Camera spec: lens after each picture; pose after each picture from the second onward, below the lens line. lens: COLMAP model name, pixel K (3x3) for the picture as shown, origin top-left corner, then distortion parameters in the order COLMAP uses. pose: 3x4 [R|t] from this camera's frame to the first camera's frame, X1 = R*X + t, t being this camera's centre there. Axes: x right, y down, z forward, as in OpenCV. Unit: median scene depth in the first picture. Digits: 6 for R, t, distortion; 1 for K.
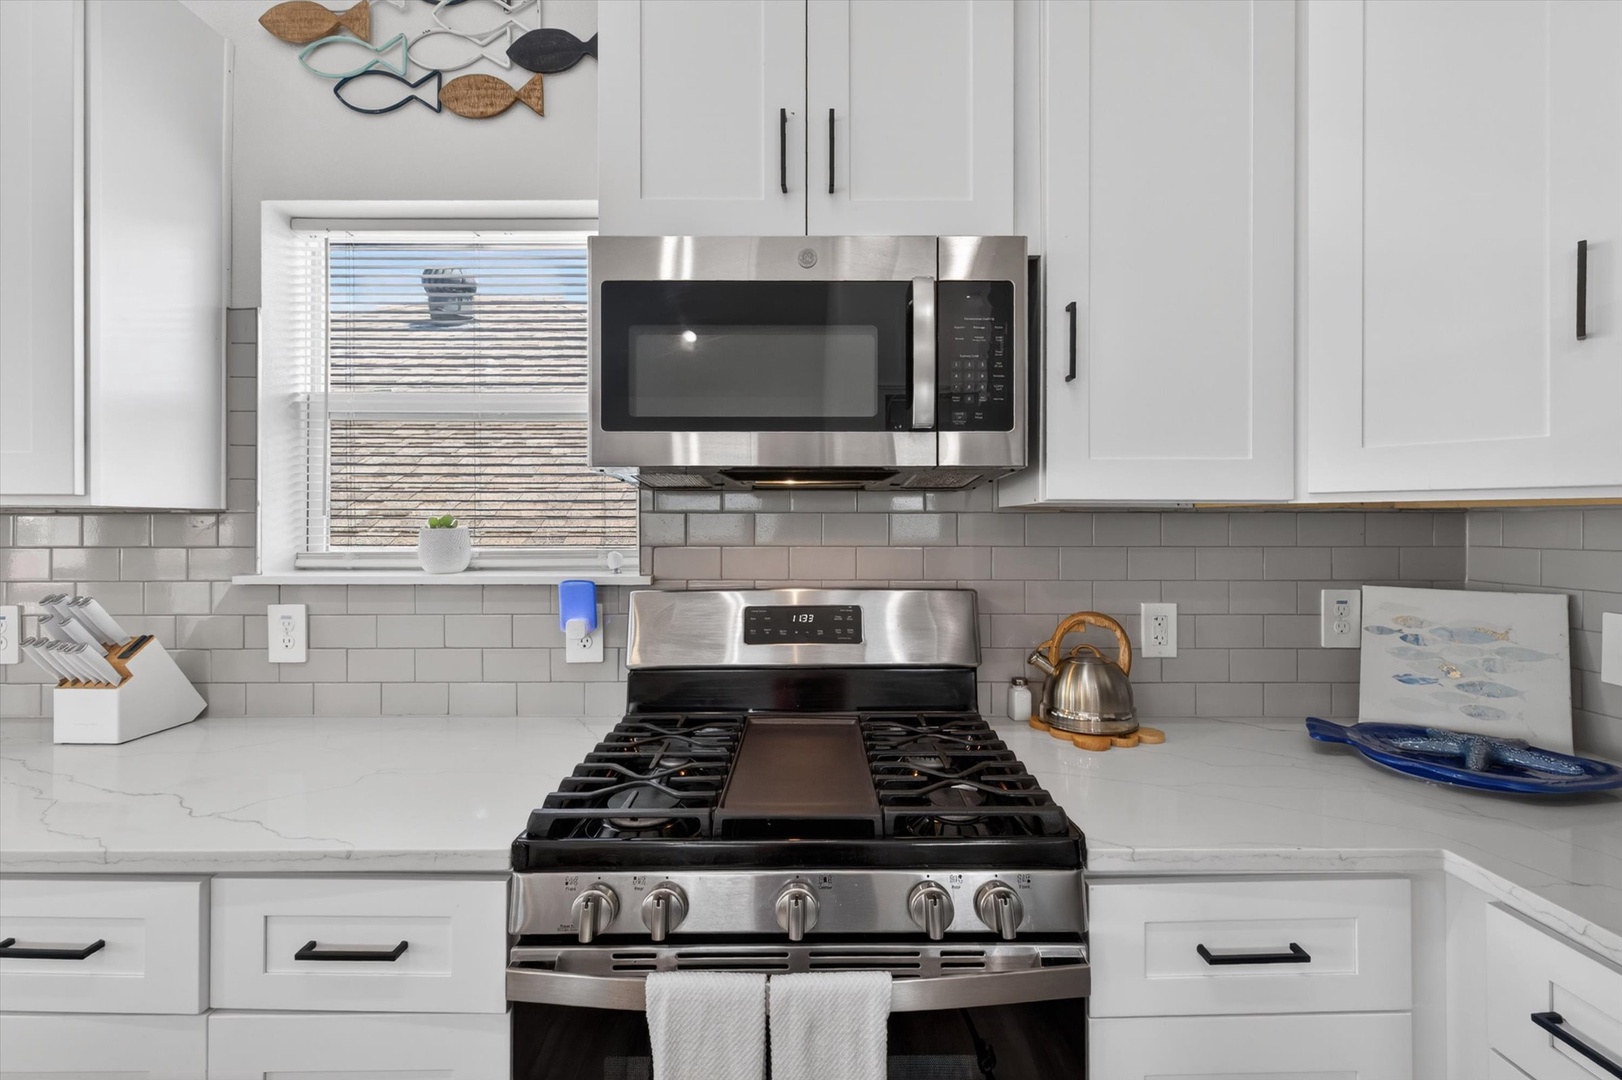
lens RADIAL K [[703.9, 0, 818.0], [0, 703.9, 532.8], [0, 0, 1]] dist [0.005569, -0.002086]
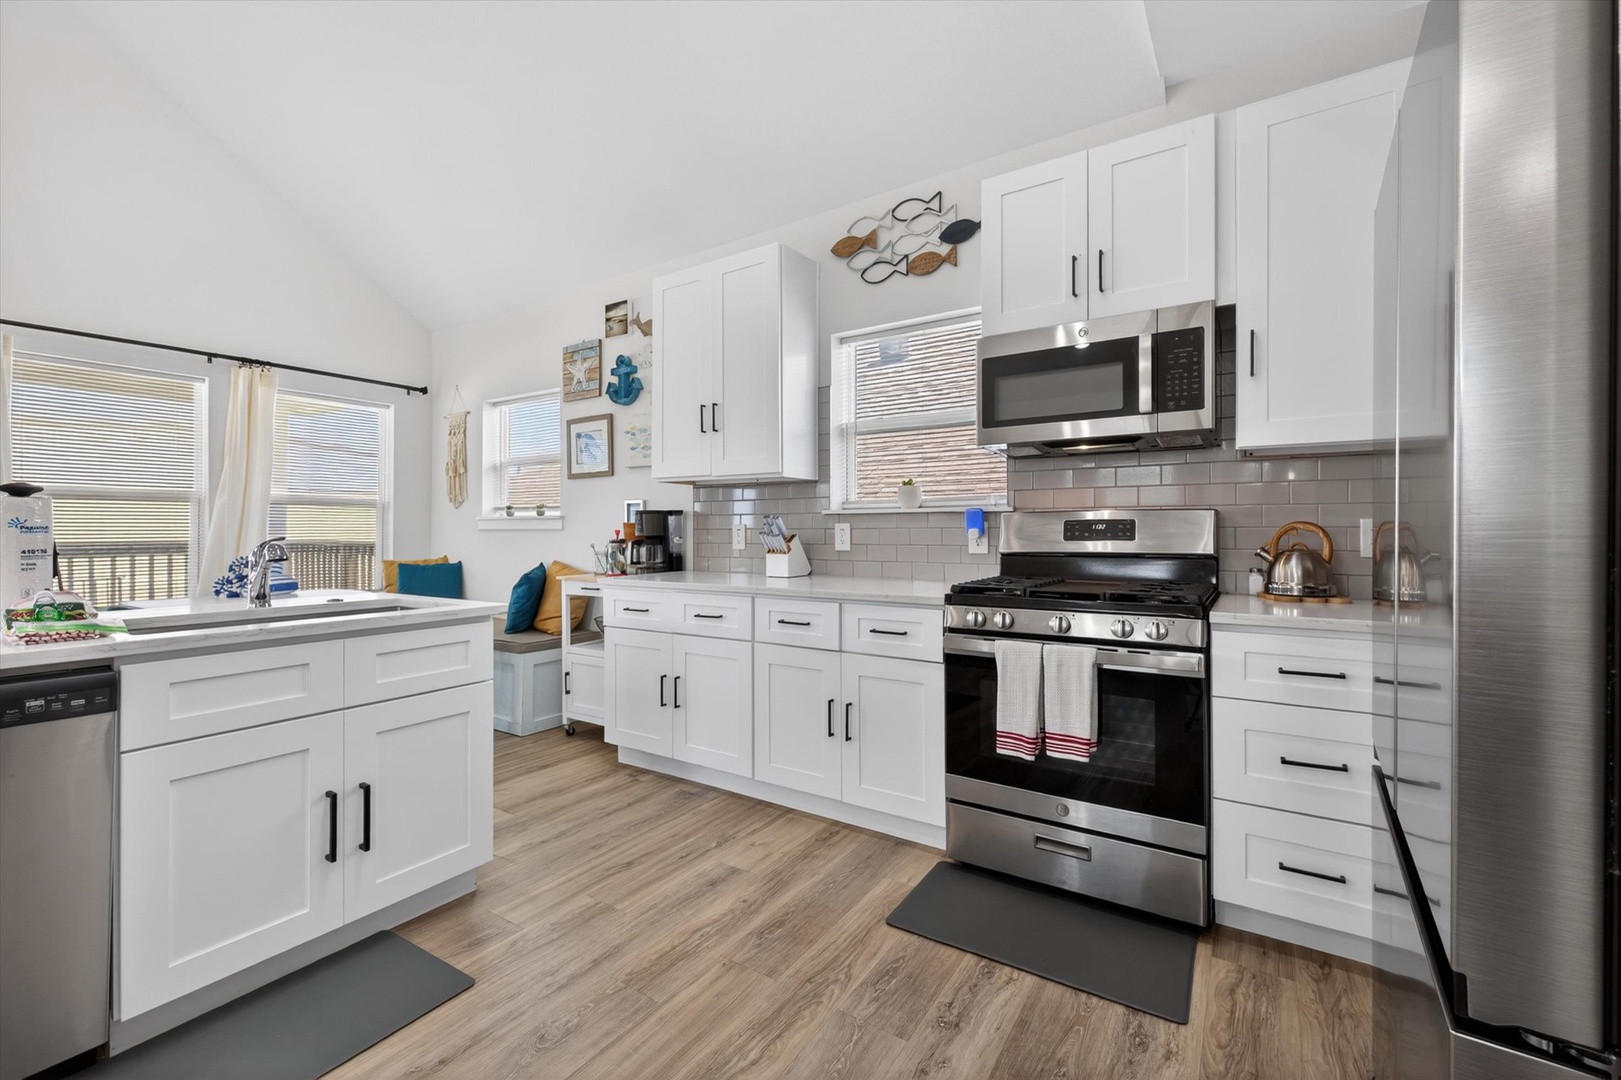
lens RADIAL K [[682.2, 0, 808.3], [0, 682.2, 535.9], [0, 0, 1]] dist [0.000847, -0.000040]
pose [[0.831120, 0.001906, -0.556090, 0.306821], [0.003216, 0.999961, 0.008233, 0.122716], [0.556084, -0.008631, 0.831081, -0.770051]]
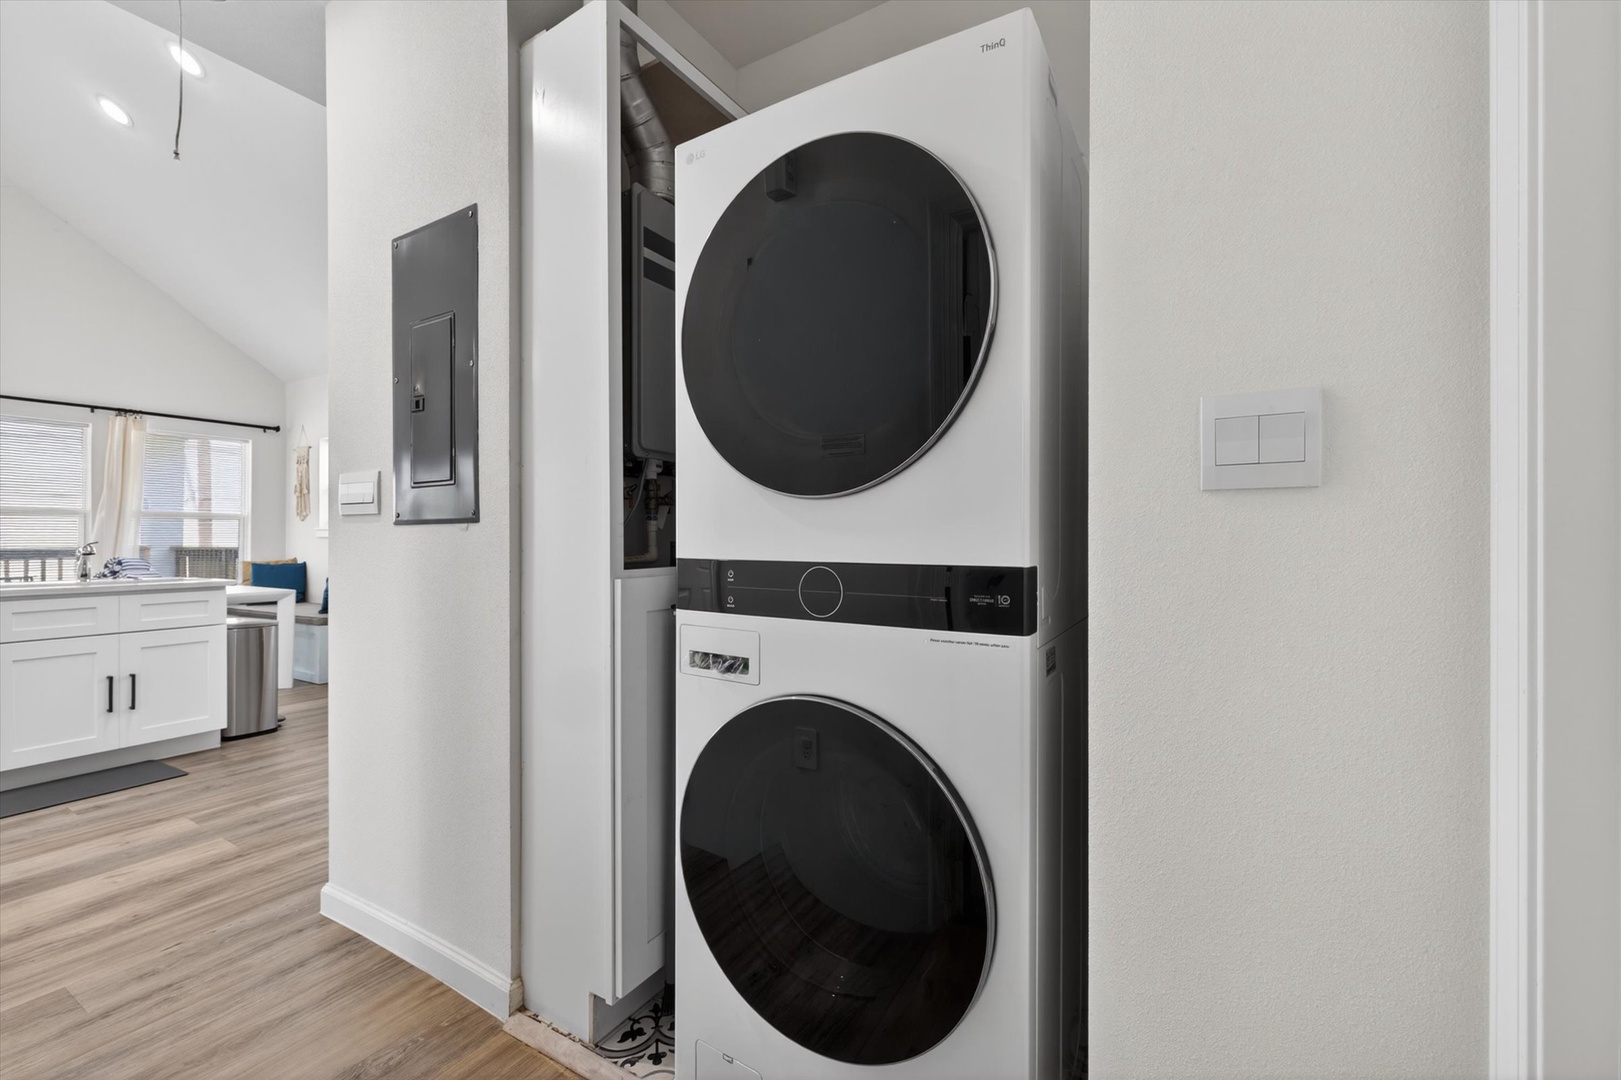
lens RADIAL K [[682.2, 0, 810.2], [0, 682.2, 539.8], [0, 0, 1]] dist [0.000847, -0.000040]
pose [[0.855470, 0.000510, -0.517852, 1.931894], [-0.000451, 1.000000, 0.000240, 0.124693], [0.517852, 0.000028, 0.855470, -0.959807]]
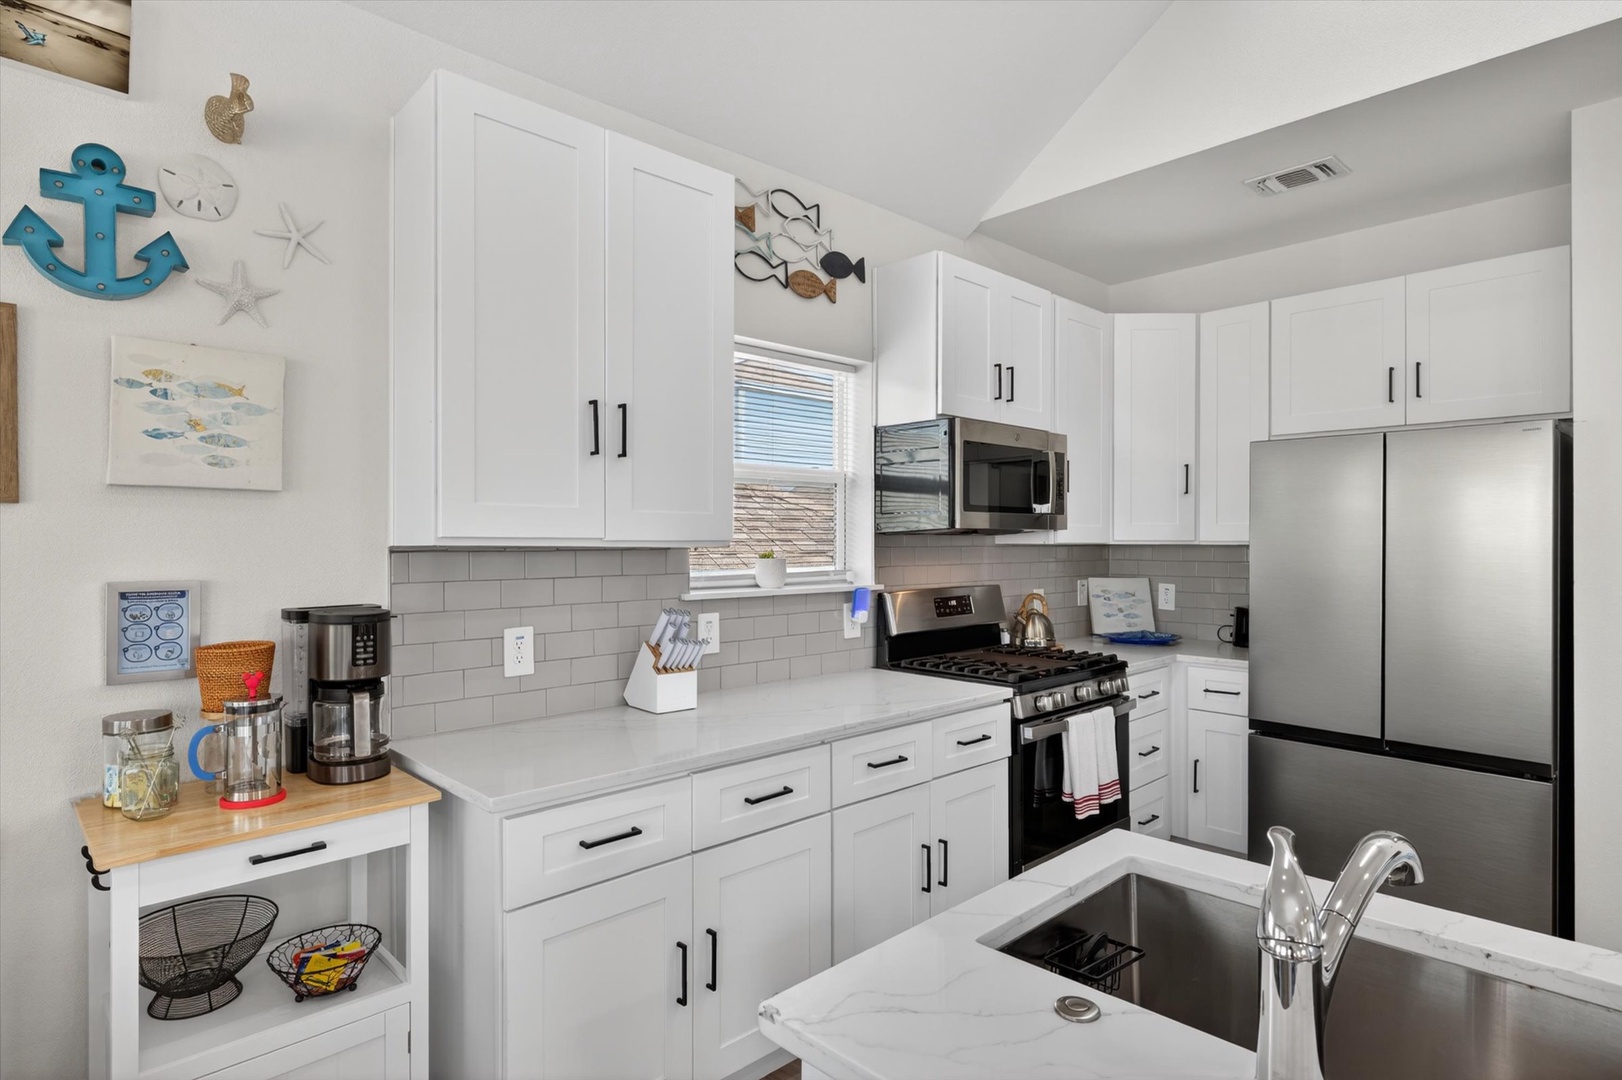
lens RADIAL K [[866.7, 0, 803.7], [0, 866.7, 540.4], [0, 0, 1]] dist [0.000122, -0.002075]
pose [[0.726901, -0.001248, 0.686741, -1.833616], [-0.000076, 0.999998, 0.001898, -0.050017], [-0.686742, -0.001432, 0.726900, -0.407156]]
